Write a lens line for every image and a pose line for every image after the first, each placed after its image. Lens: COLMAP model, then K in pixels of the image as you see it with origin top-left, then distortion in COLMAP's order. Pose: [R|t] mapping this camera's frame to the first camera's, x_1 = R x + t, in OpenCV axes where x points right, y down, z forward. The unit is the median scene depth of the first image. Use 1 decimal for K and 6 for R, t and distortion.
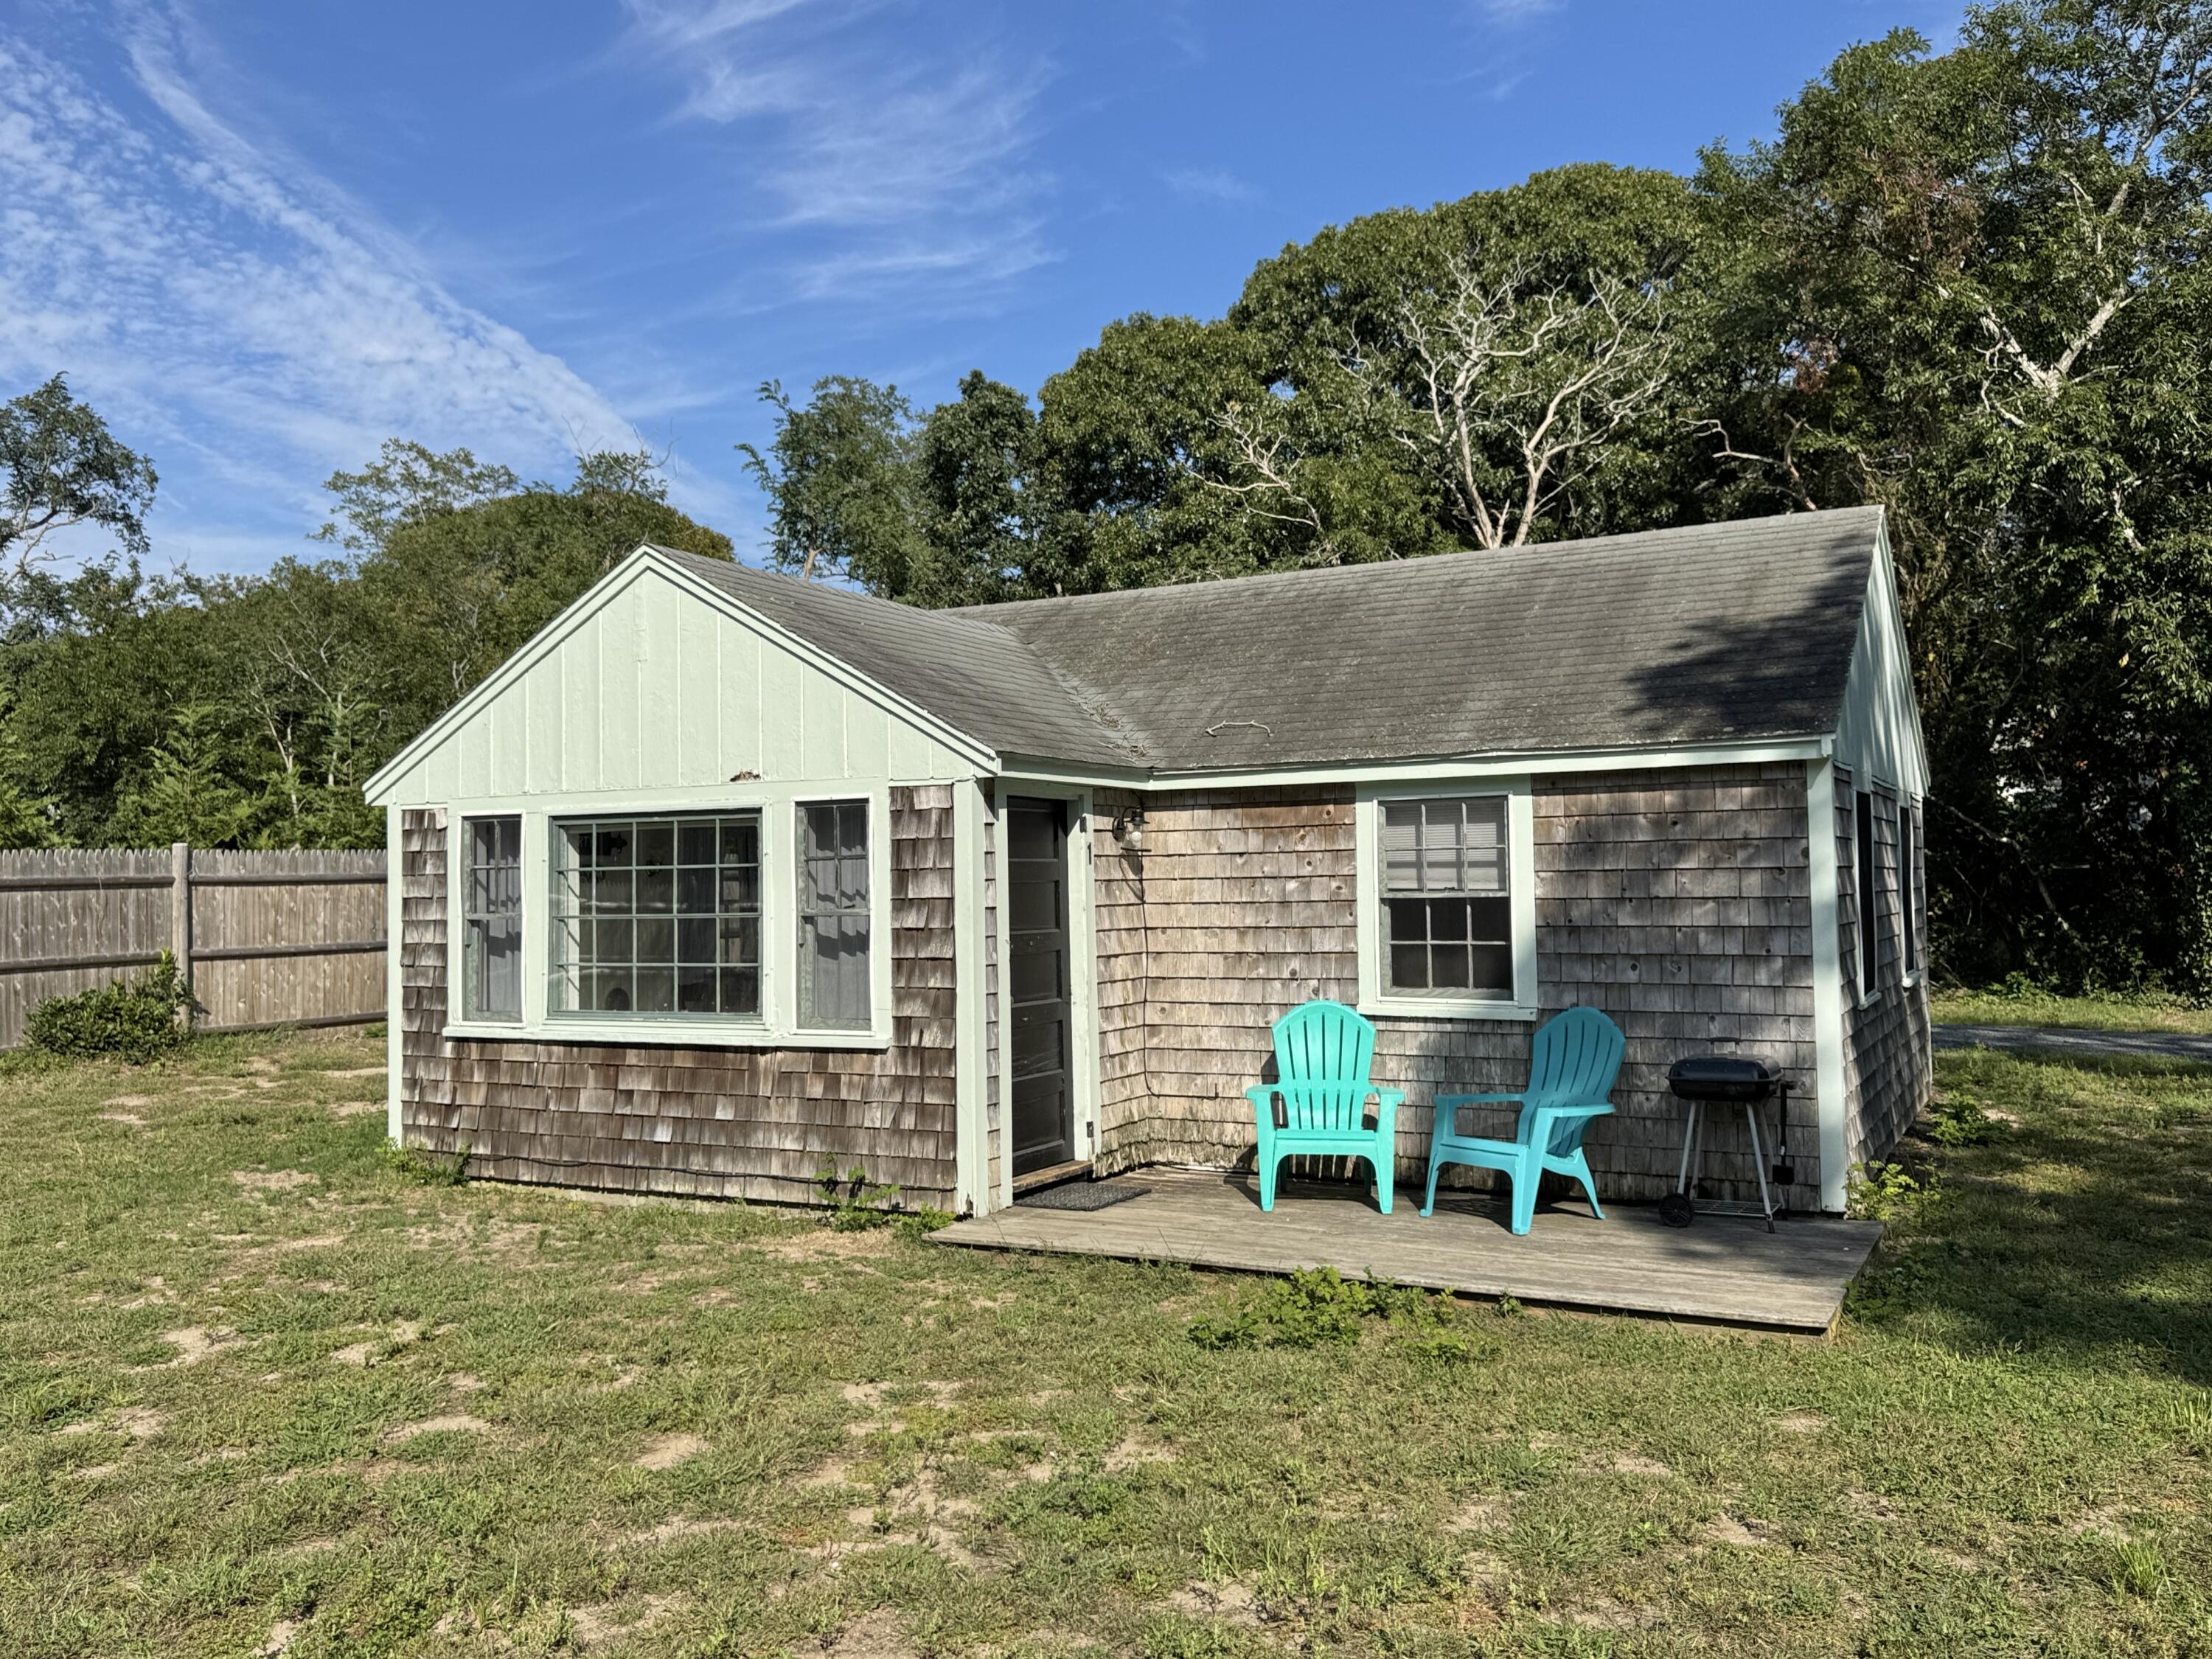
lens RADIAL K [[1856.0, 0, 1093.5], [0, 1856.0, 818.1], [0, 0, 1]] dist [0.088771, -0.022443]
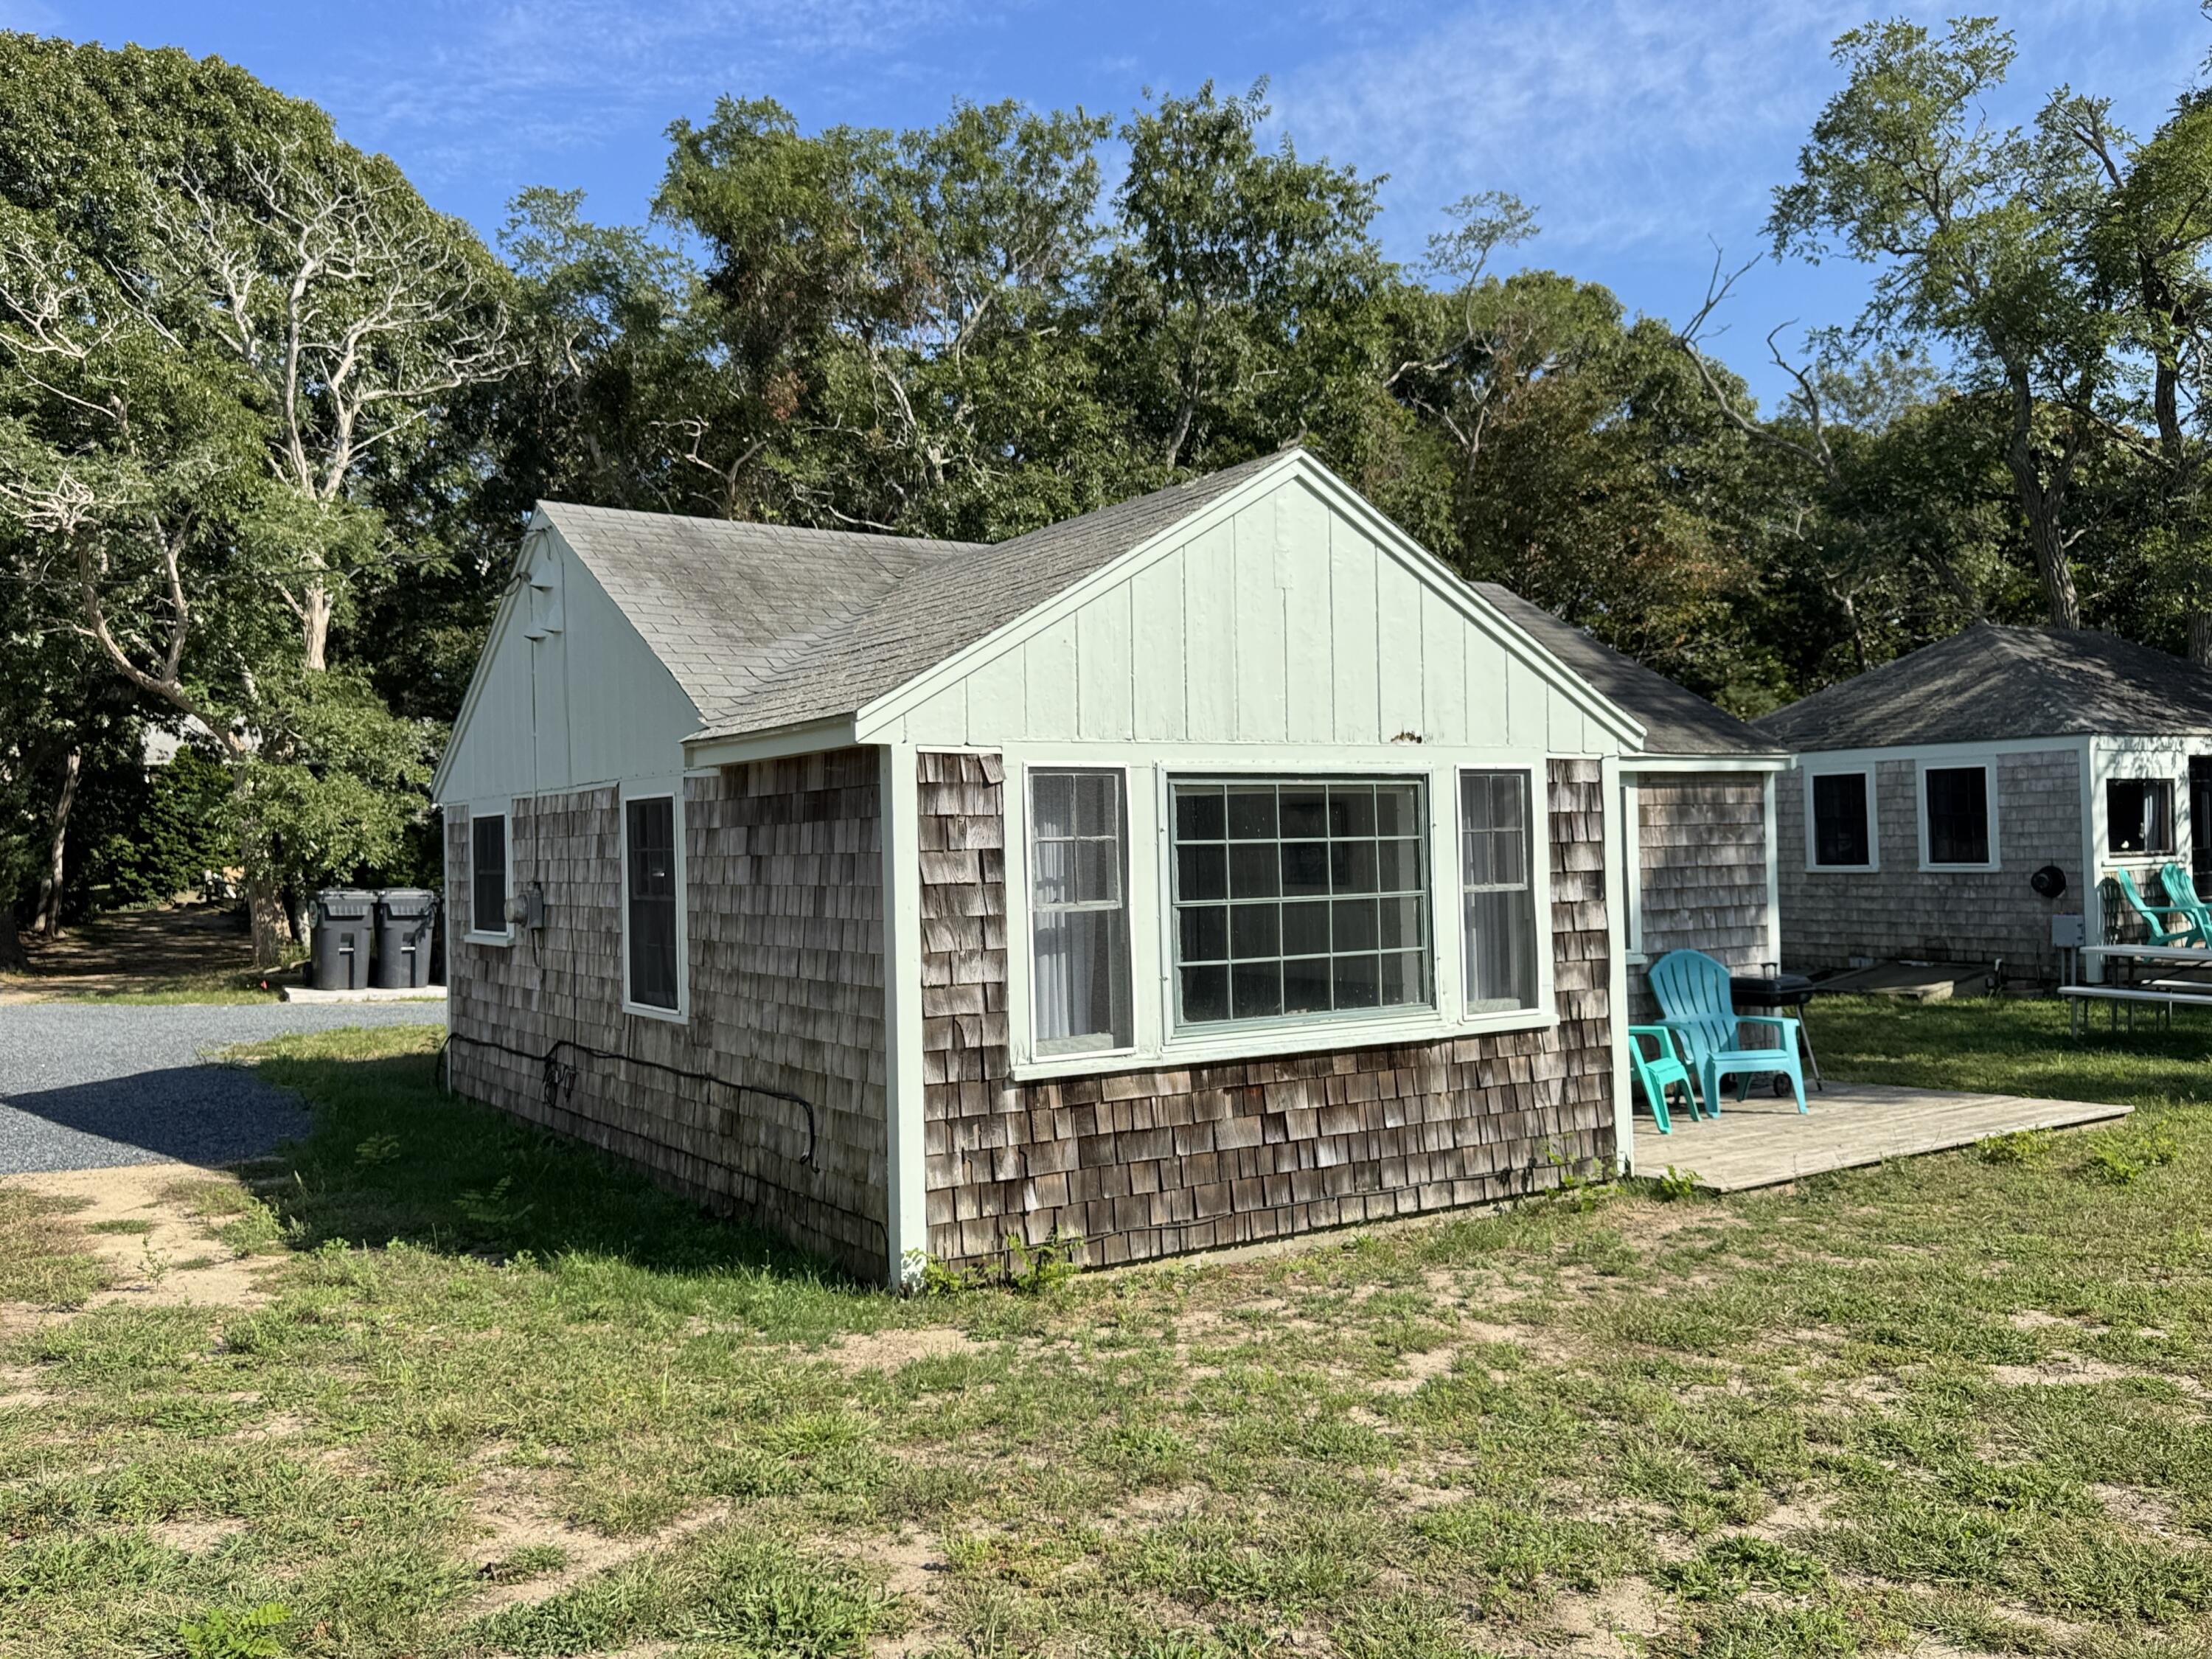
lens RADIAL K [[1856.0, 0, 1099.1], [0, 1856.0, 822.8], [0, 0, 1]] dist [0.088771, -0.022443]
pose [[0.455235, 0.015999, 0.890228, -1.037910], [-0.015794, 0.999826, -0.009892, 0.029212], [-0.890231, -0.009557, 0.455409, 0.722309]]
